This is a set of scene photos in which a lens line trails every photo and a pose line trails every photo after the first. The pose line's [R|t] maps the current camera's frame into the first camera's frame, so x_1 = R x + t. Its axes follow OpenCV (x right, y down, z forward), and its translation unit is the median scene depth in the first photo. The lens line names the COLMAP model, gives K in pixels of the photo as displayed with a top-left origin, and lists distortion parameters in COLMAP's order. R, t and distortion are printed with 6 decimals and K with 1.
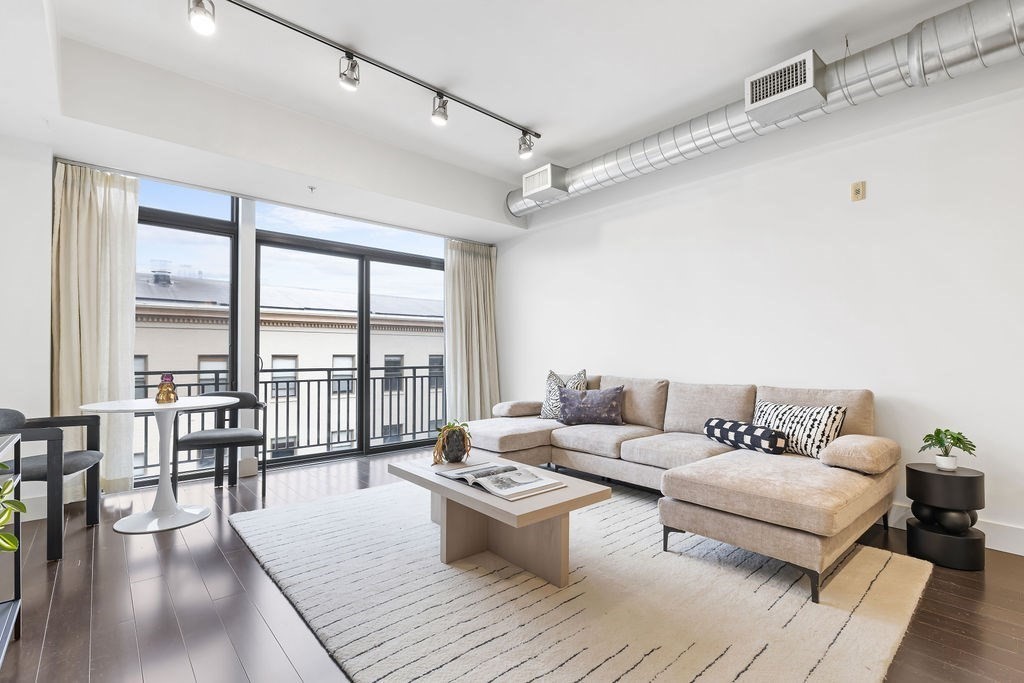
lens RADIAL K [[462.9, 0, 512.3], [0, 462.9, 351.6], [0, 0, 1]] dist [-0.003141, 0.000605]
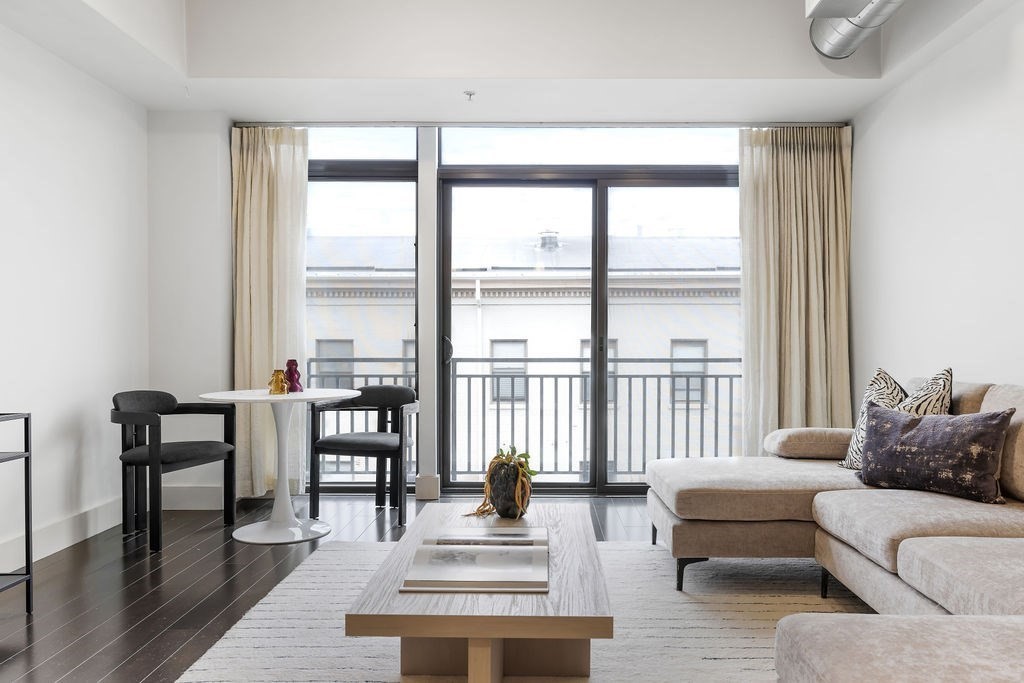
lens RADIAL K [[755.1, 0, 548.7], [0, 755.1, 349.1], [0, 0, 1]] dist [-0.005615, 0.007863]
pose [[0.751125, 0.009021, -0.660098, 0.316324], [0.003350, 0.999842, 0.017477, 0.004859], [0.660151, -0.015339, 0.750976, 0.182865]]
